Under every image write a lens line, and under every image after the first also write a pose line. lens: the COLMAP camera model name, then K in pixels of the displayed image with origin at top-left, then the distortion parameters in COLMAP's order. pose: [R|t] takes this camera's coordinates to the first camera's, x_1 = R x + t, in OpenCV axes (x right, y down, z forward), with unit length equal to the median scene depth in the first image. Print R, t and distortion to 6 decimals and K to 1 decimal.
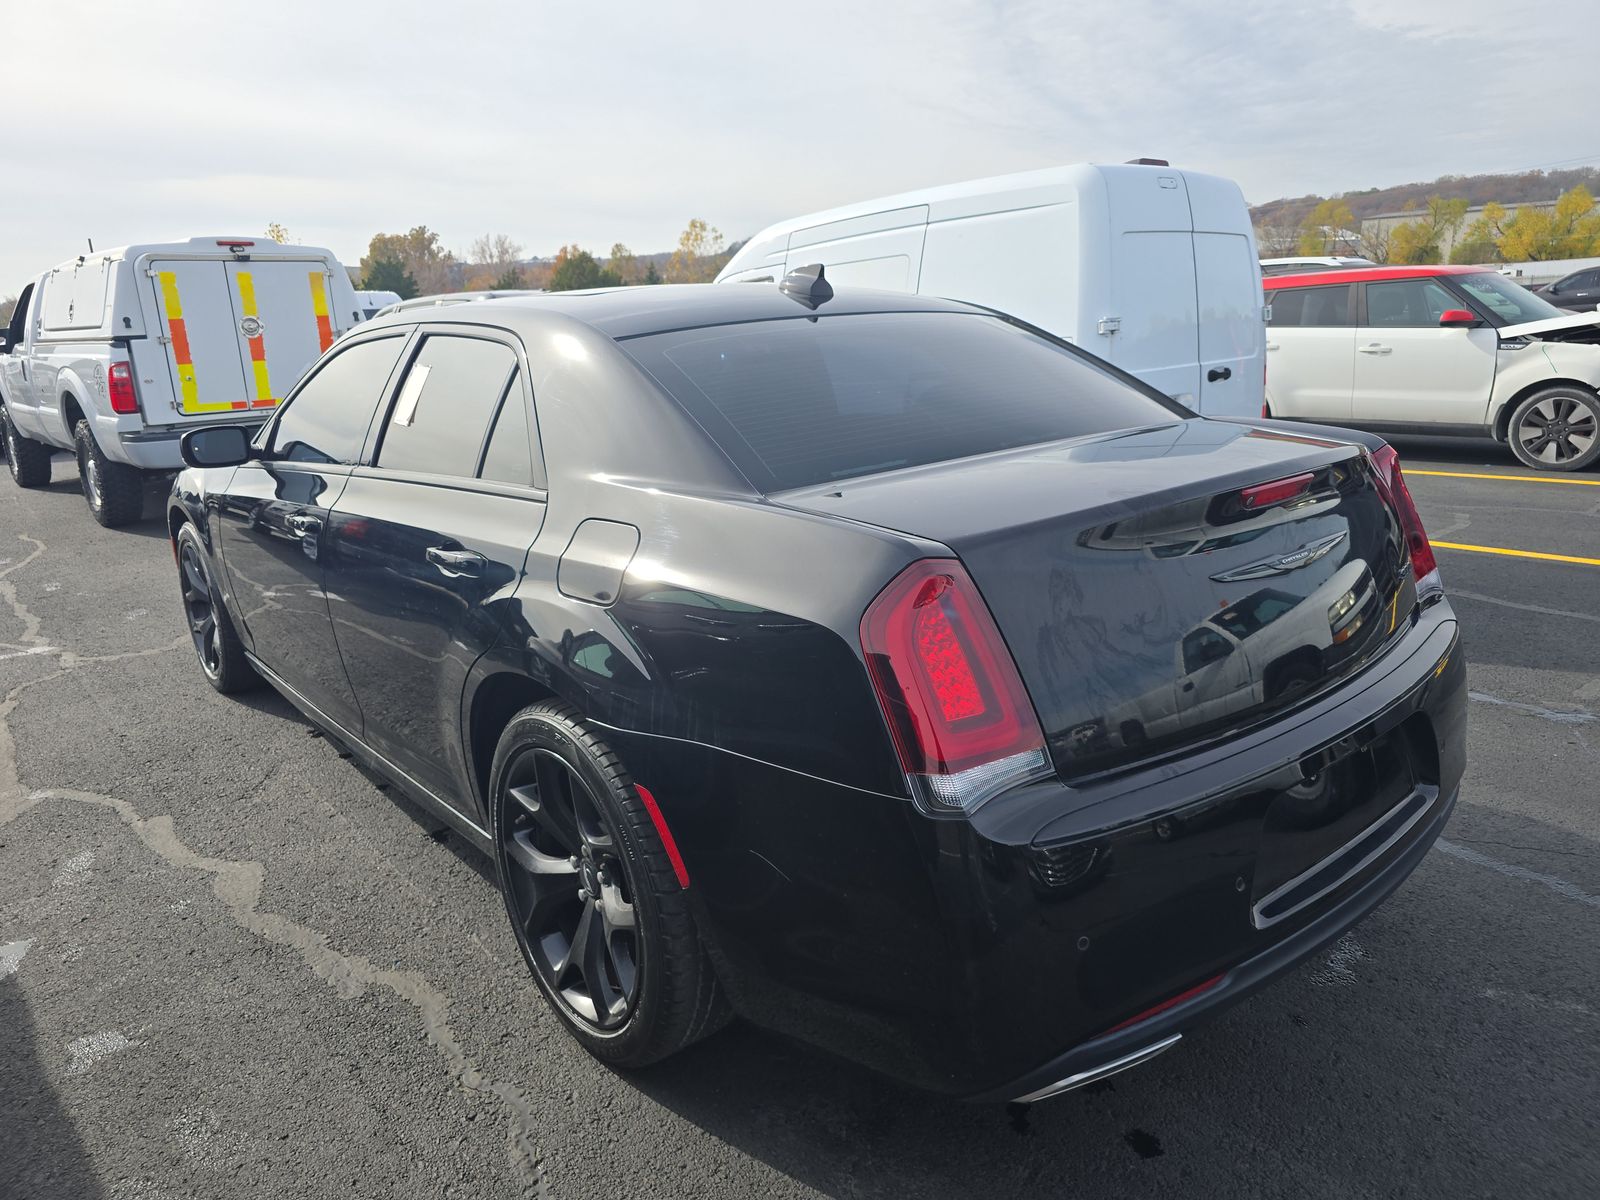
lens RADIAL K [[1082.7, 0, 802.0], [0, 1082.7, 604.3], [0, 0, 1]] dist [0.088313, -0.104360]
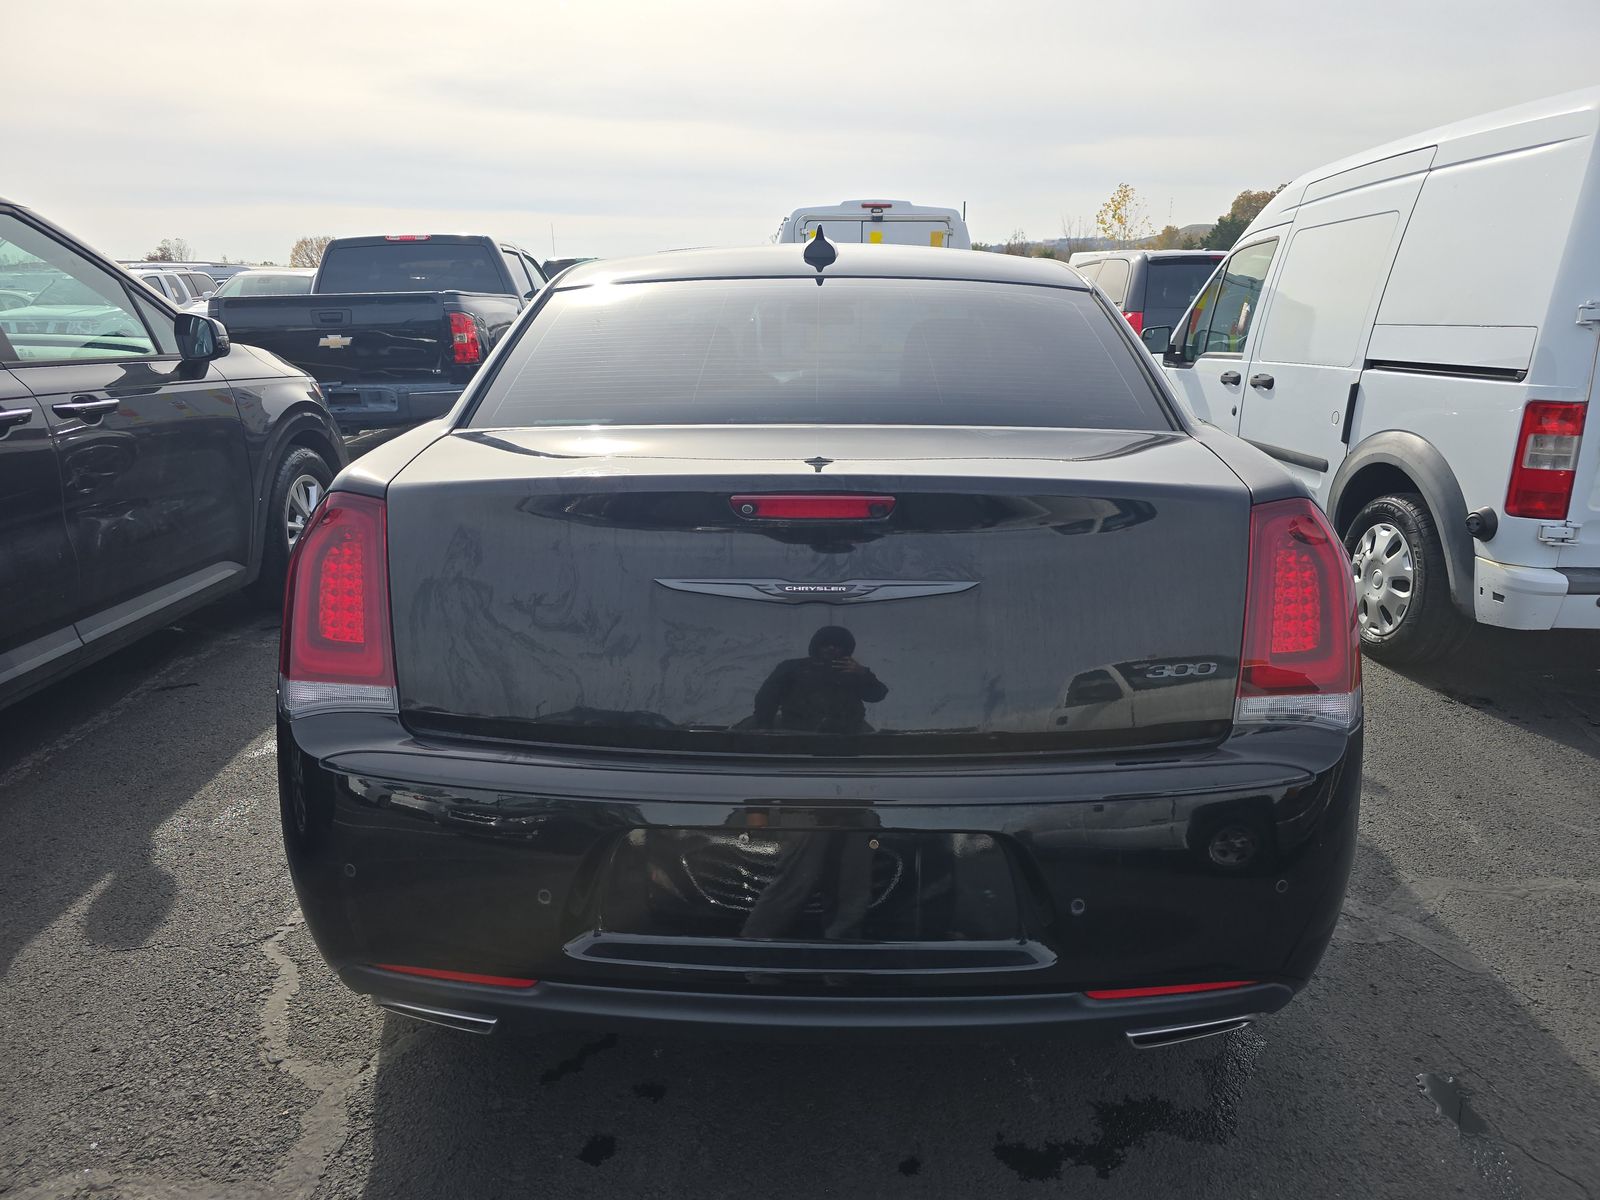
lens RADIAL K [[1101.9, 0, 800.0], [0, 1101.9, 600.0], [0, 0, 1]] dist [0.016492, -0.004231]
pose [[0.731866, 0.224650, -0.643354, 0.361586], [-0.205835, 0.972877, 0.105560, -0.044610], [0.649618, 0.055169, 0.758256, 0.134746]]
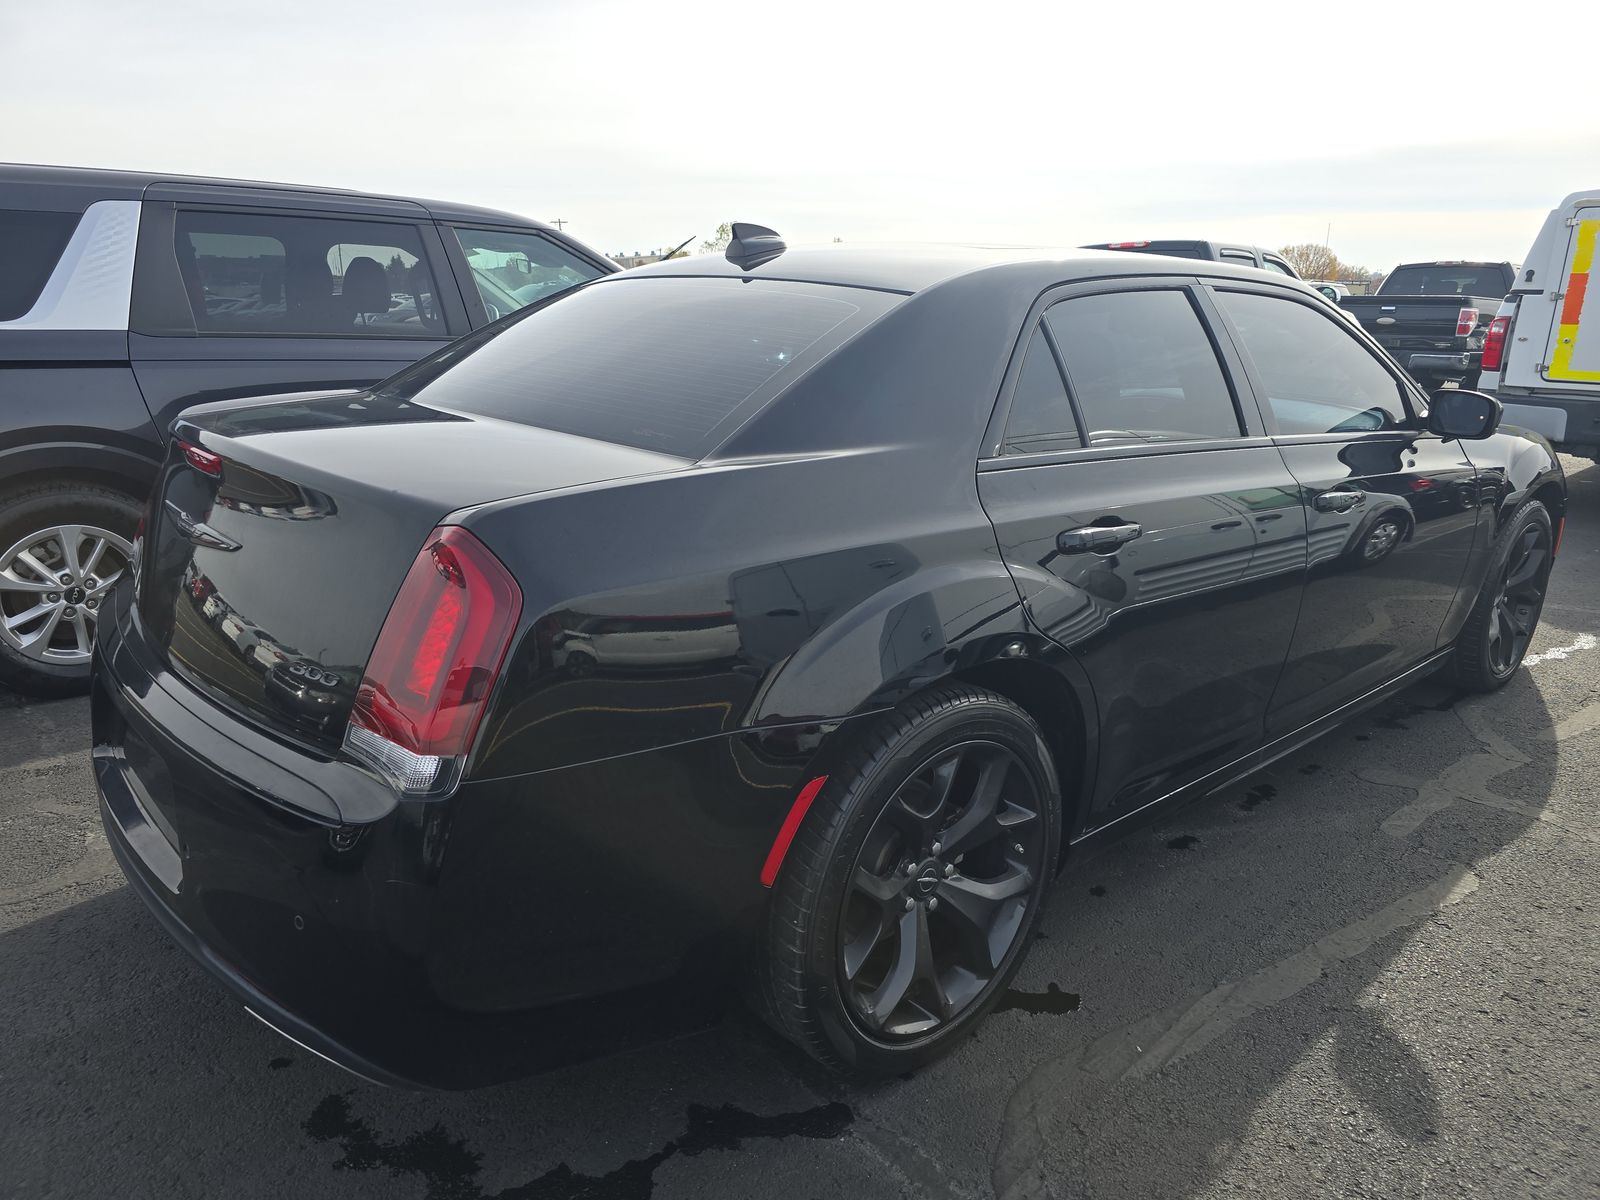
lens RADIAL K [[1101.9, 0, 800.0], [0, 1101.9, 600.0], [0, 0, 1]] dist [0.016492, -0.004231]
pose [[-0.023692, 0.309604, -0.950570, 0.525462], [-0.270644, 0.913345, 0.304225, -0.162965], [0.962388, 0.264474, 0.062153, 0.551109]]
